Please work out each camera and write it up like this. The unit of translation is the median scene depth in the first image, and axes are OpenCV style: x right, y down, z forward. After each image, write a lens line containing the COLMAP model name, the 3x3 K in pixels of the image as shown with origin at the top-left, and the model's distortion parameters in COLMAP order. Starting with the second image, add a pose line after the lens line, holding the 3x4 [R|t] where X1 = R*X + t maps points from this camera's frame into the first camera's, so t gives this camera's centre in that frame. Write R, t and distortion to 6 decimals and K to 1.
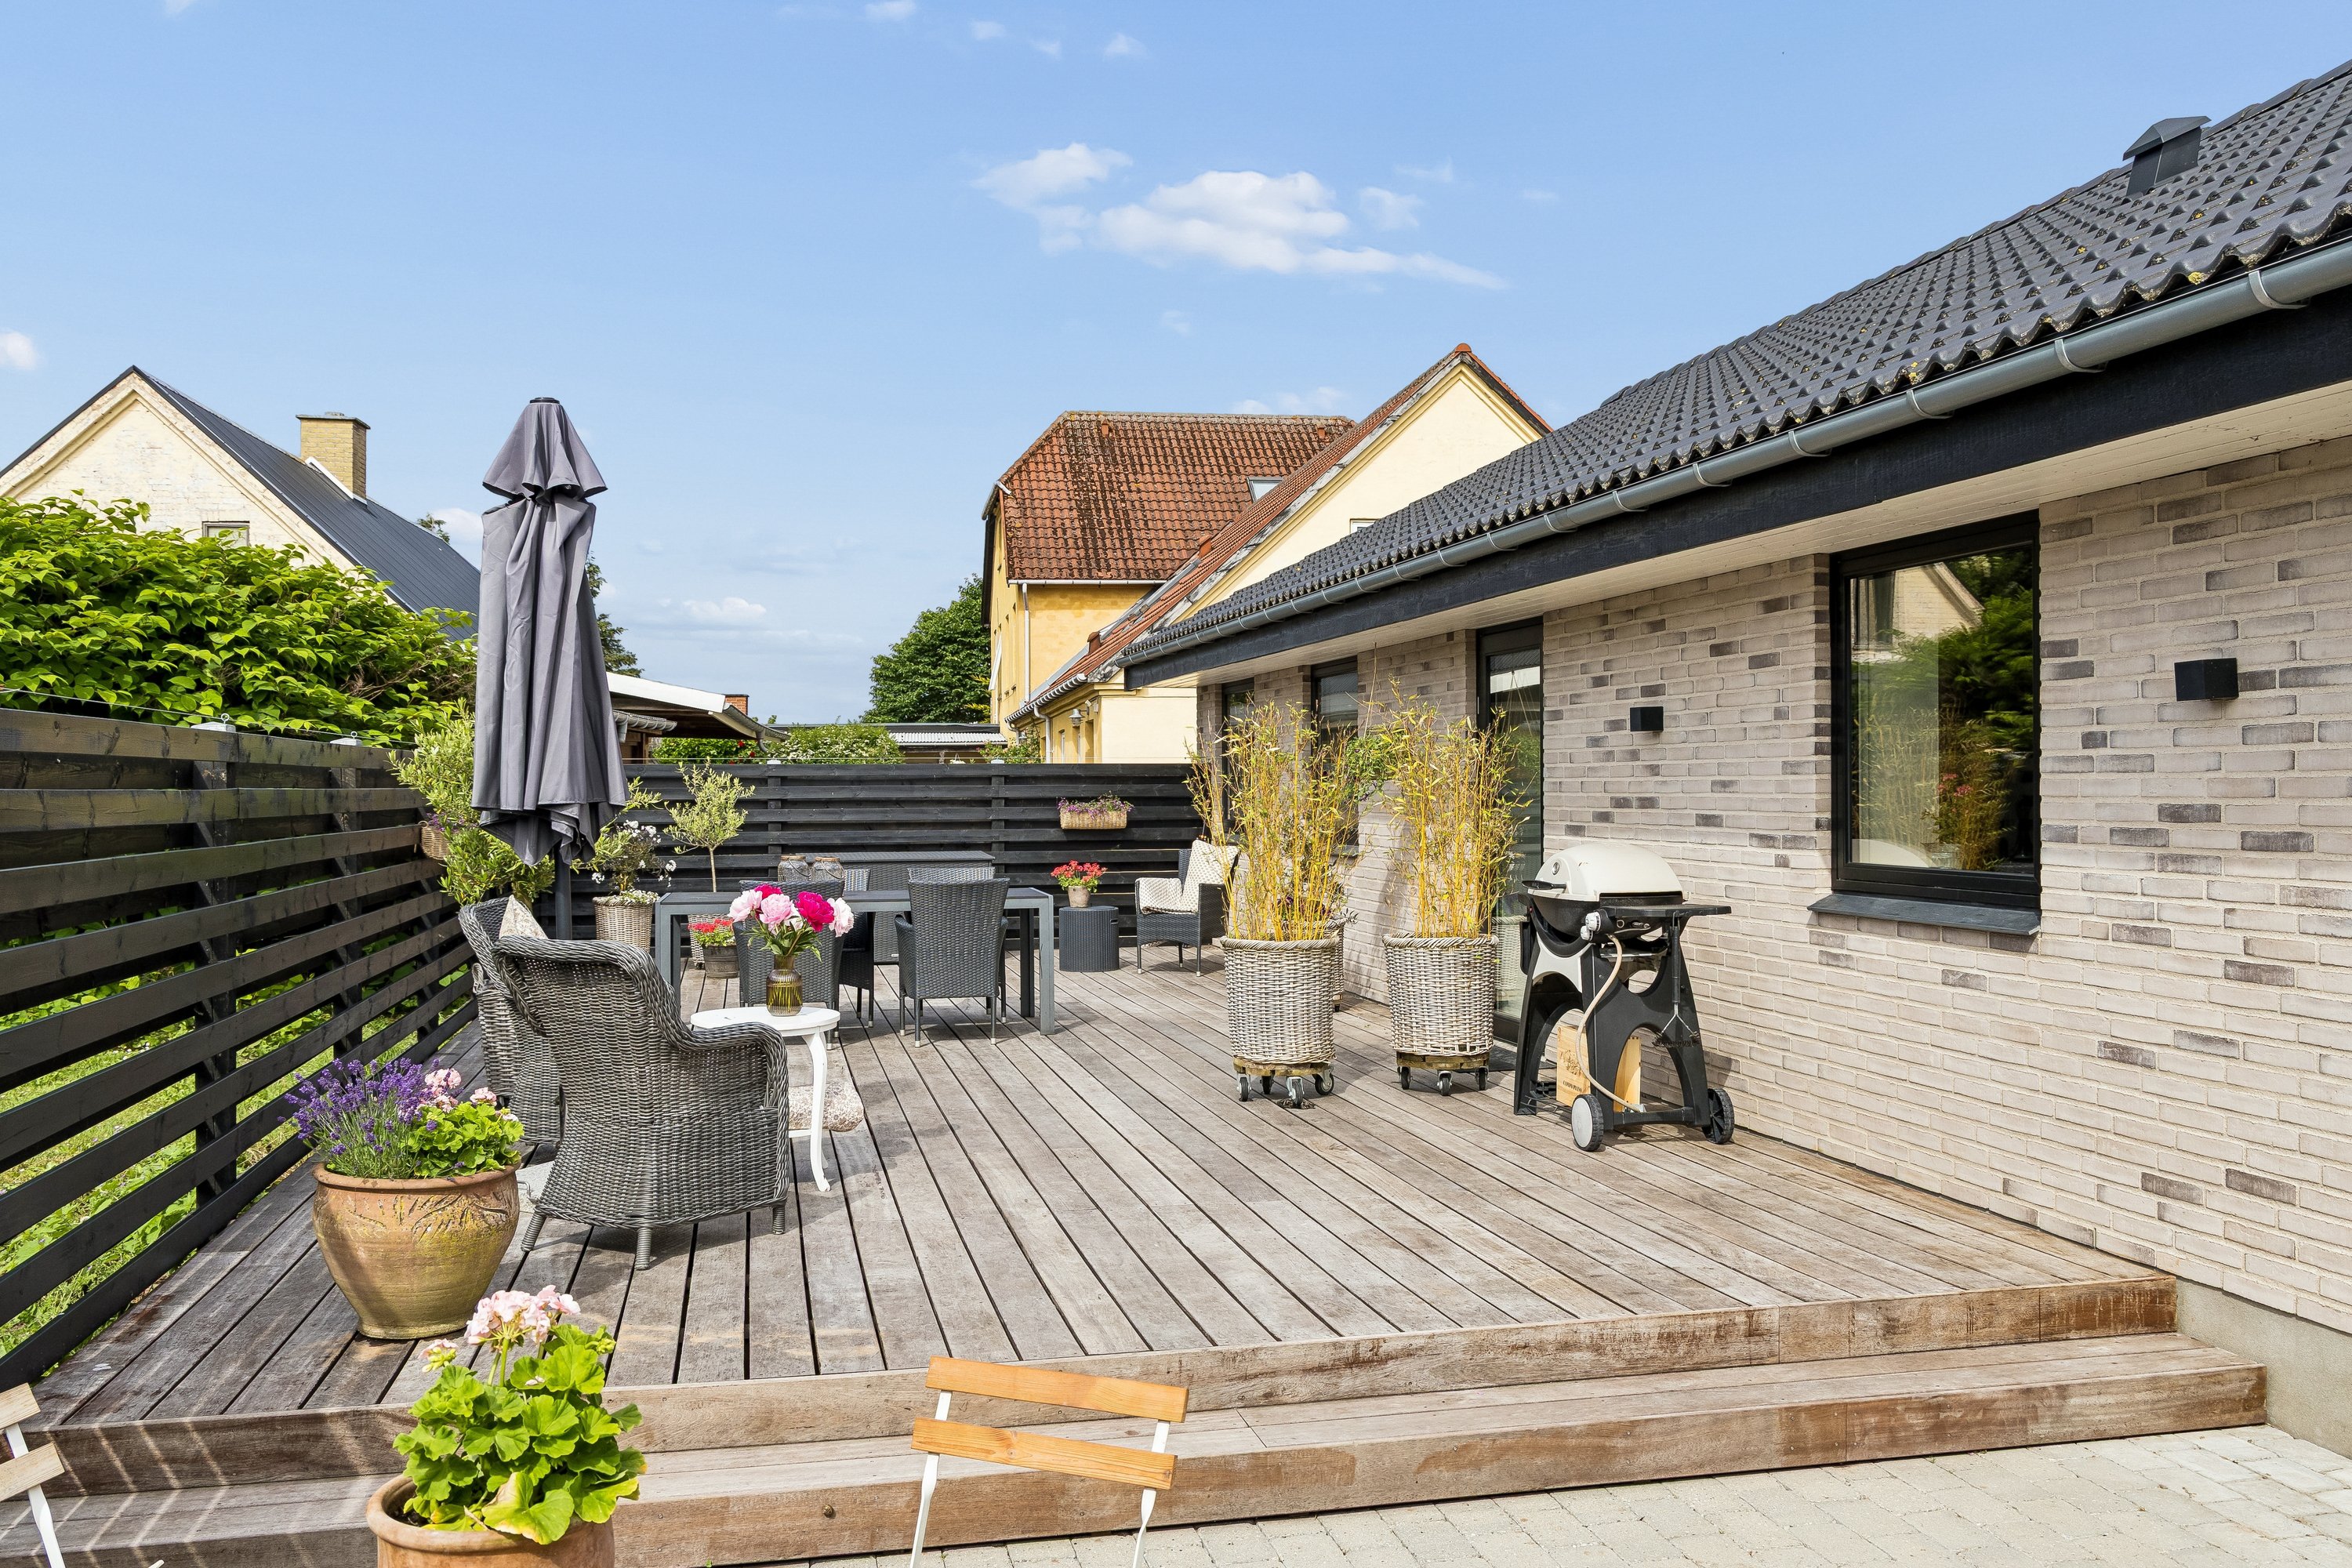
lens RADIAL K [[1931.9, 0, 1176.0], [0, 1931.9, 784.0], [0, 0, 1]] dist [-0.003571, -0.001239]
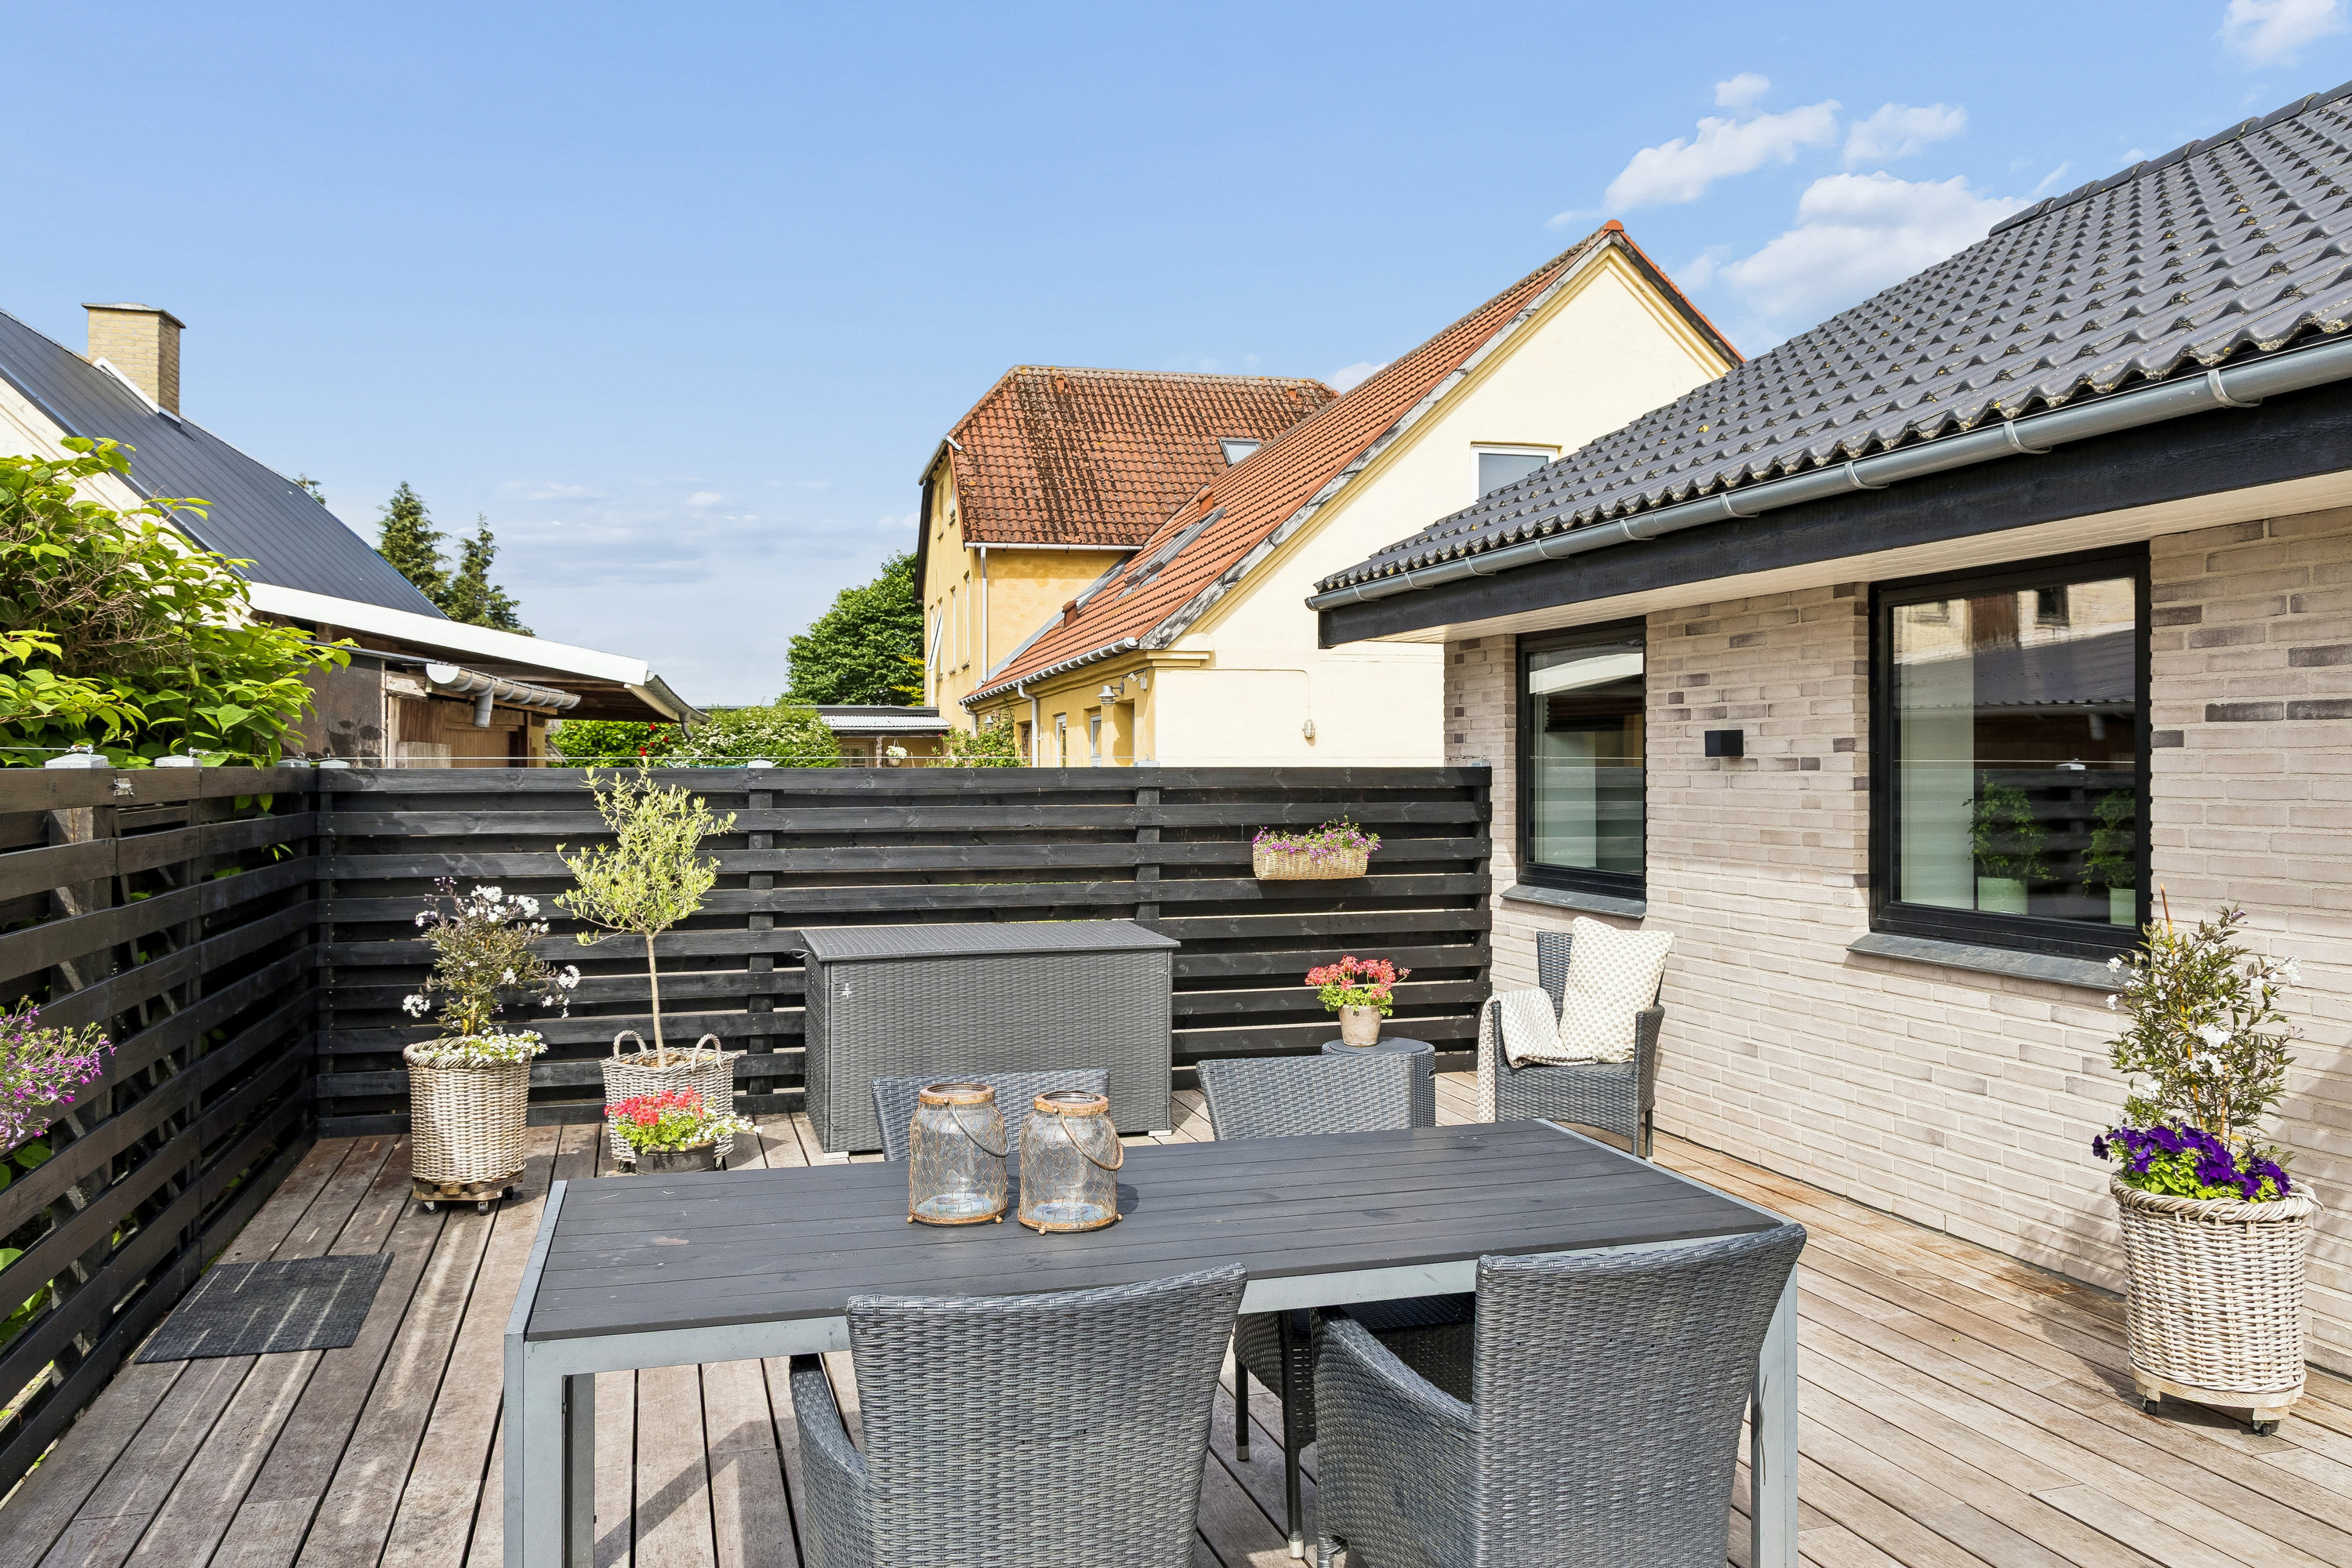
lens RADIAL K [[1754.9, 0, 1173.8], [0, 1754.9, 758.0], [0, 0, 1]] dist [-0.002552, -0.000648]
pose [[0.997201, 0.004007, 0.074655, -0.048490], [-0.003705, 0.999984, -0.004182, -0.004363], [-0.074671, 0.003893, 0.997201, 0.185972]]
